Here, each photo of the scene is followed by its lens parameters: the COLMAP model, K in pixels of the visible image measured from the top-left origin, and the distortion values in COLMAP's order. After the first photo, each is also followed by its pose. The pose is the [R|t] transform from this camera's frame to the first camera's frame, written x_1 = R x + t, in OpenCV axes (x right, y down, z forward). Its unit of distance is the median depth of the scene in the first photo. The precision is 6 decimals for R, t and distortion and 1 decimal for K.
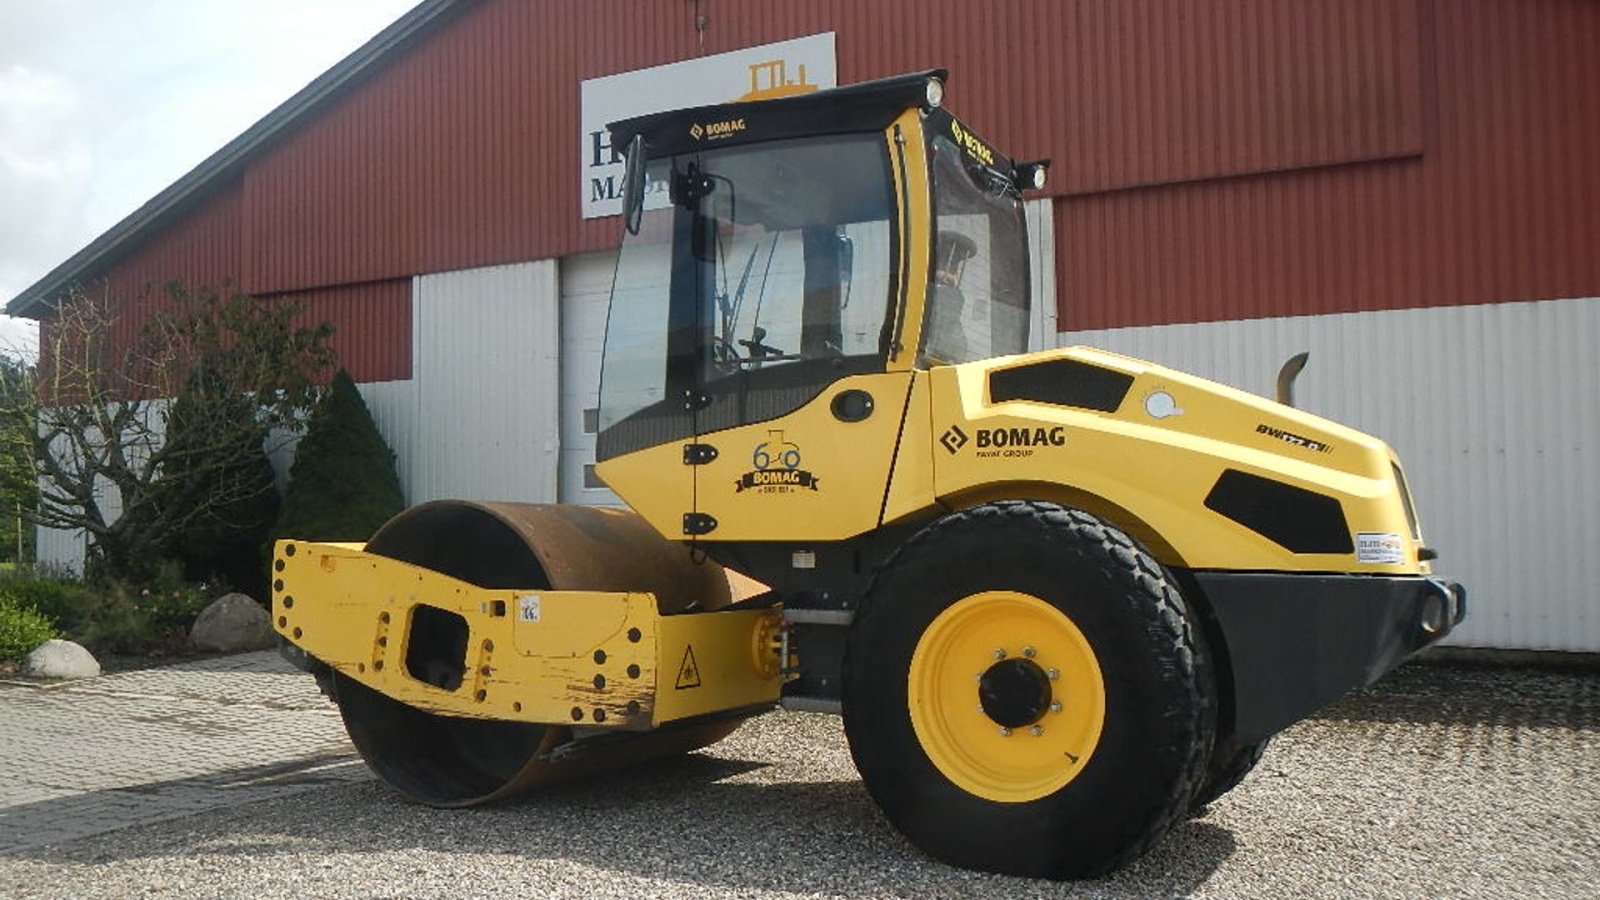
lens RADIAL K [[1326.9, 0, 792.2], [0, 1326.9, 456.2], [0, 0, 1]] dist [-0.011804, -0.009186]
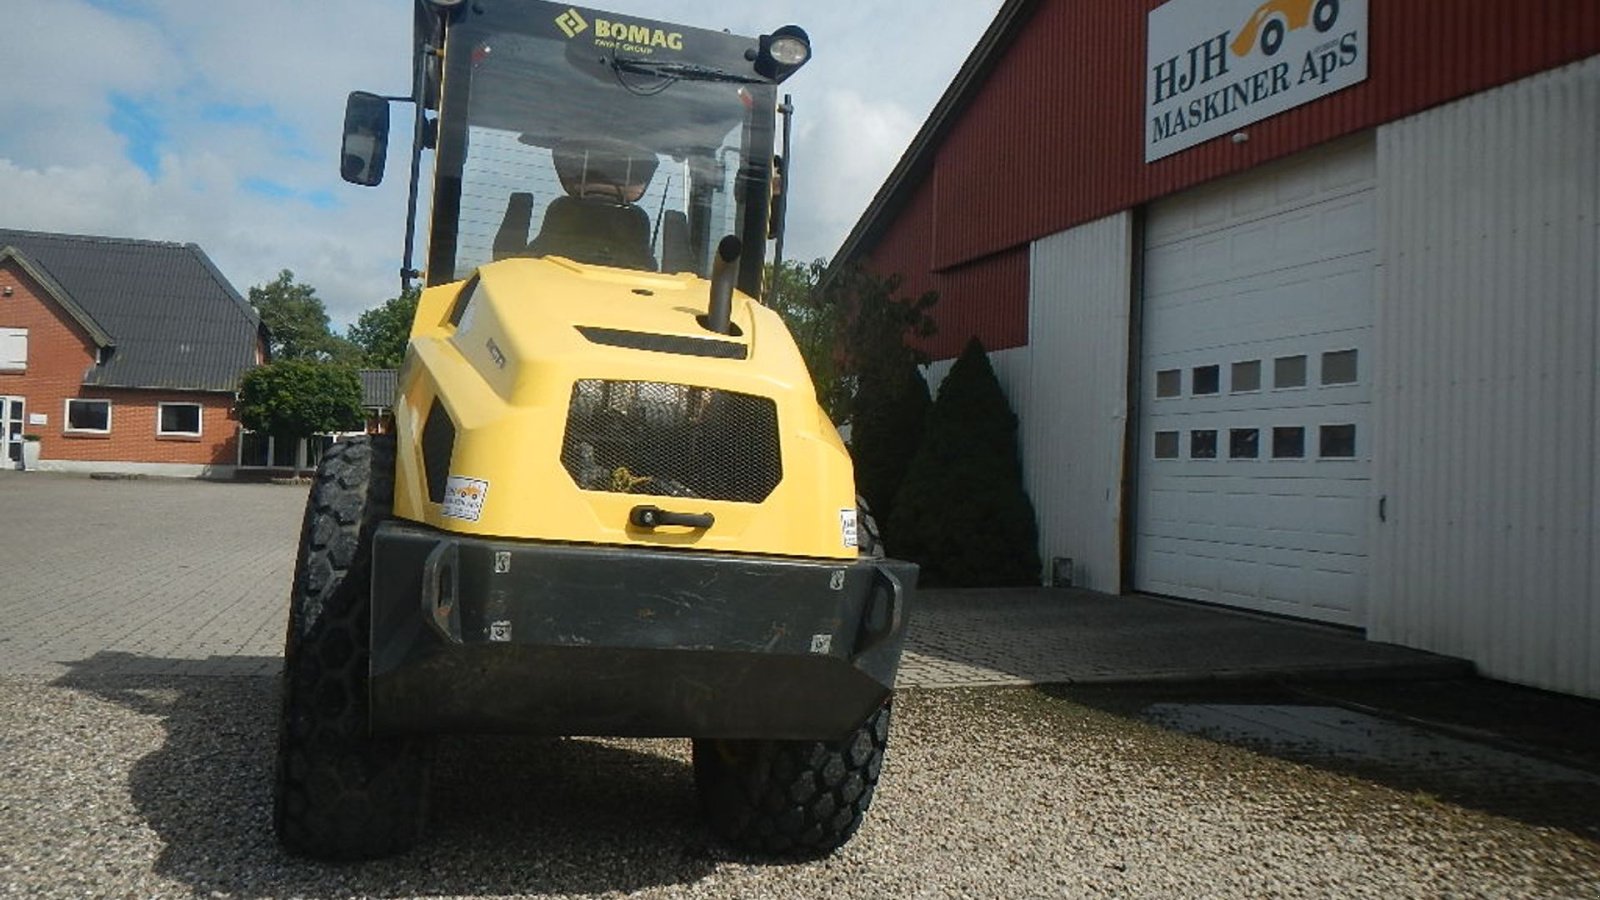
lens RADIAL K [[1321.4, 0, 792.1], [0, 1321.4, 466.4], [0, 0, 1]] dist [-0.006295, 0.000065]
pose [[0.725956, 0.029688, -0.687100, 0.854232], [-0.013403, 0.999489, 0.029025, 0.022343], [0.687611, -0.011862, 0.725983, 0.465885]]
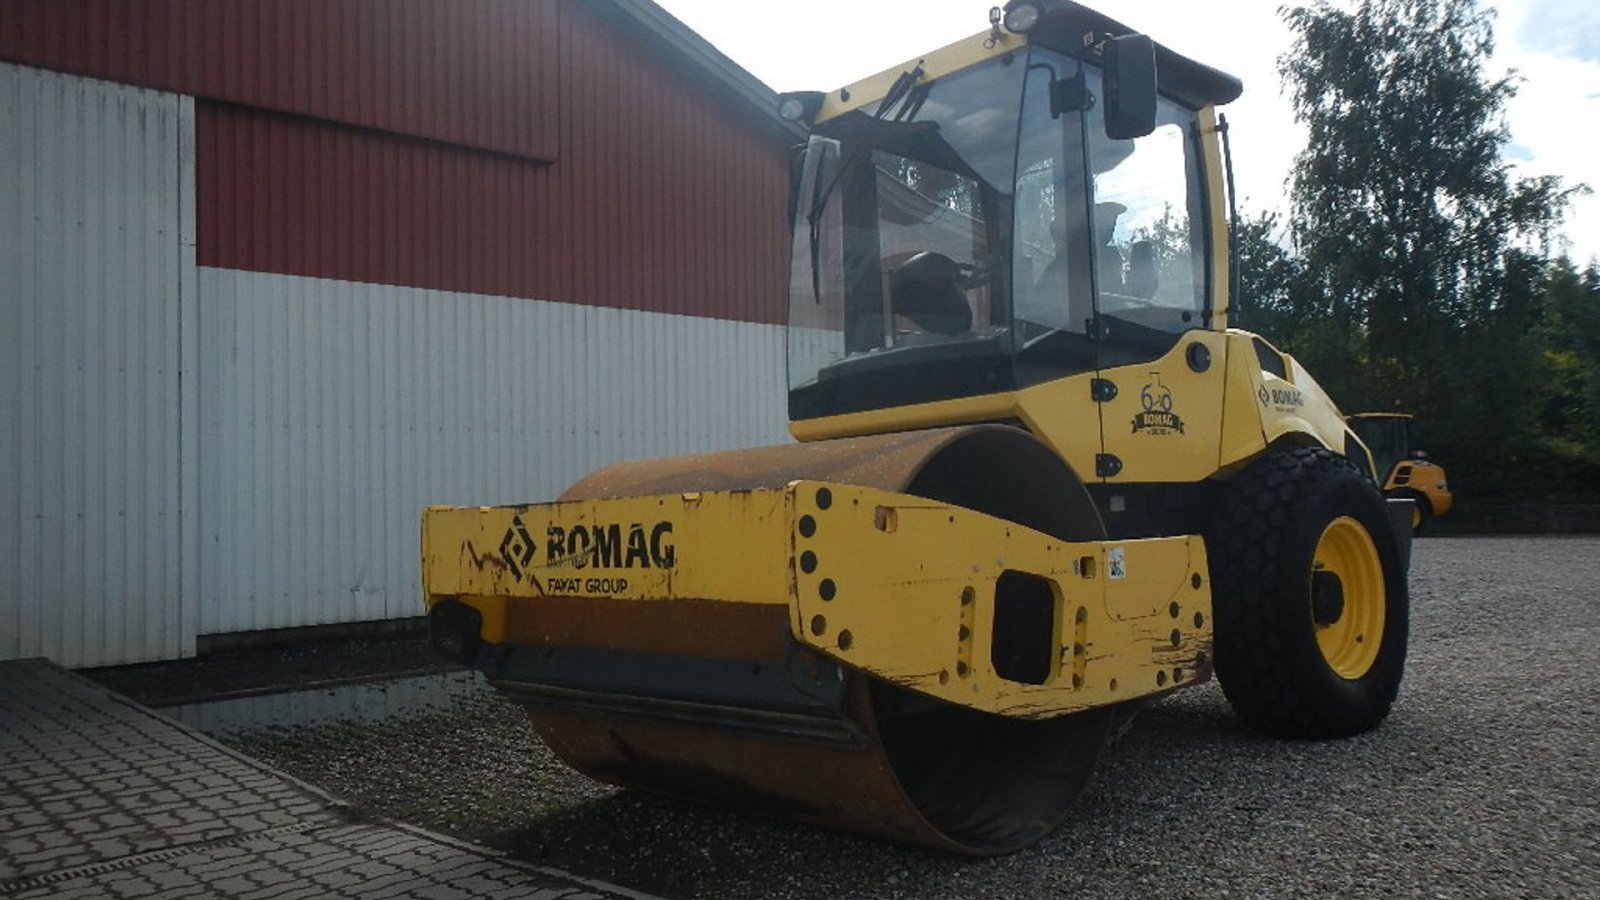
lens RADIAL K [[1343.9, 0, 781.0], [0, 1343.9, 451.2], [0, 0, 1]] dist [-0.055087, 0.005746]
pose [[0.325652, 0.032440, 0.944933, -1.051635], [-0.028298, 0.999298, -0.024554, 0.072268], [-0.945066, -0.018744, 0.326341, 0.929996]]
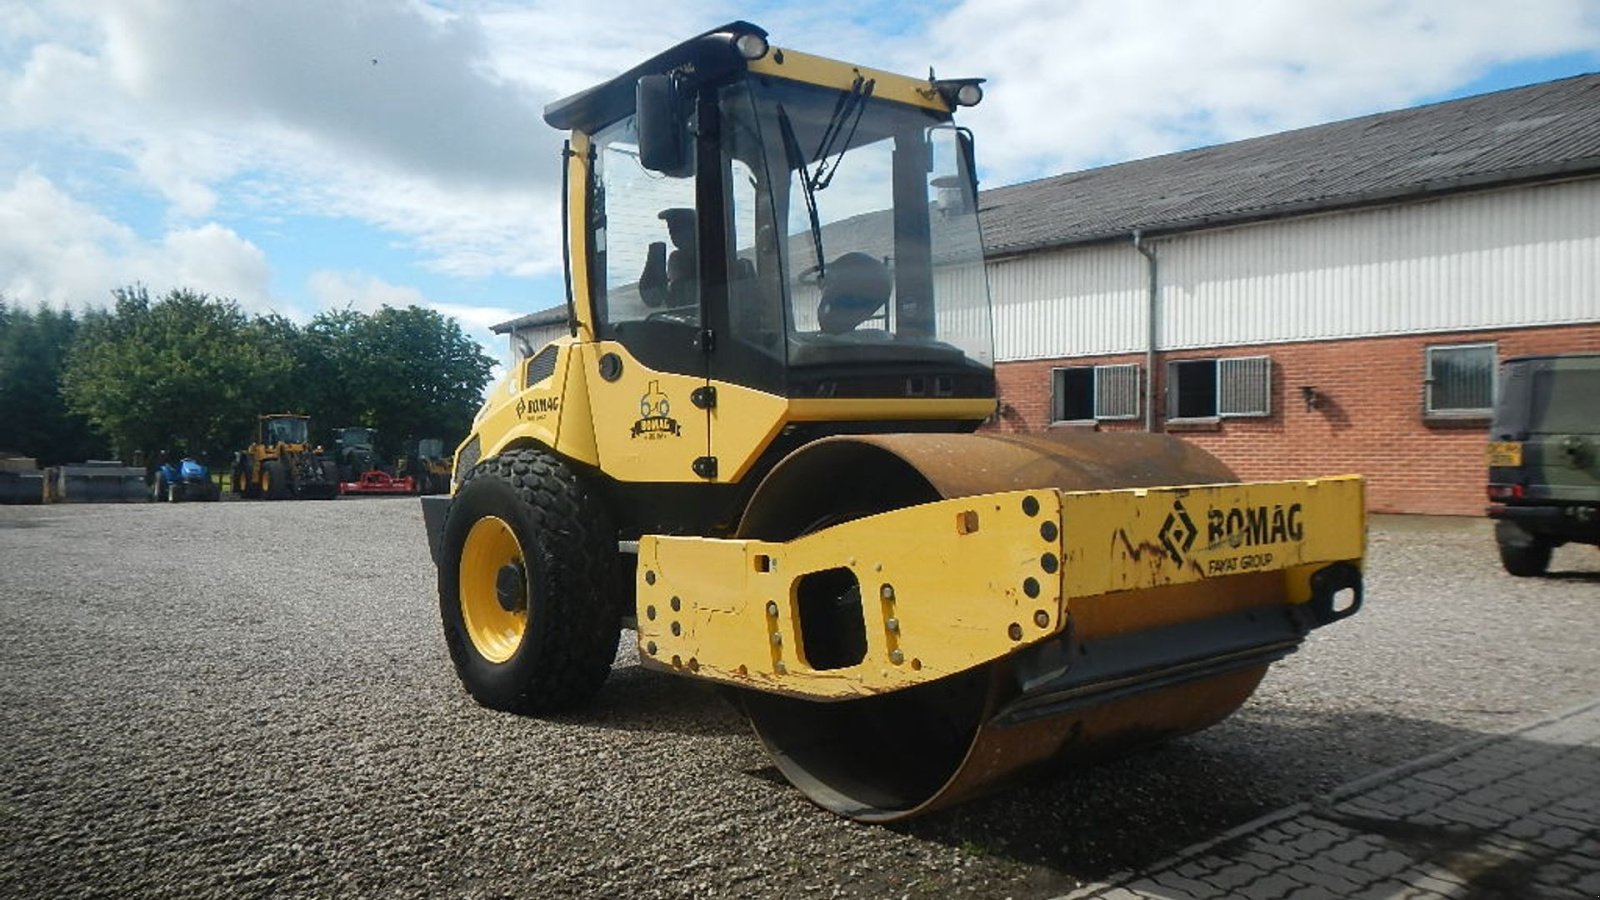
lens RADIAL K [[1326.9, 0, 792.2], [0, 1326.9, 456.2], [0, 0, 1]] dist [-0.011804, -0.009186]
pose [[-0.937970, 0.002993, 0.346703, -0.382313], [-0.018650, 0.998079, -0.059072, 0.121009], [-0.346214, -0.061874, -0.936113, 2.167279]]
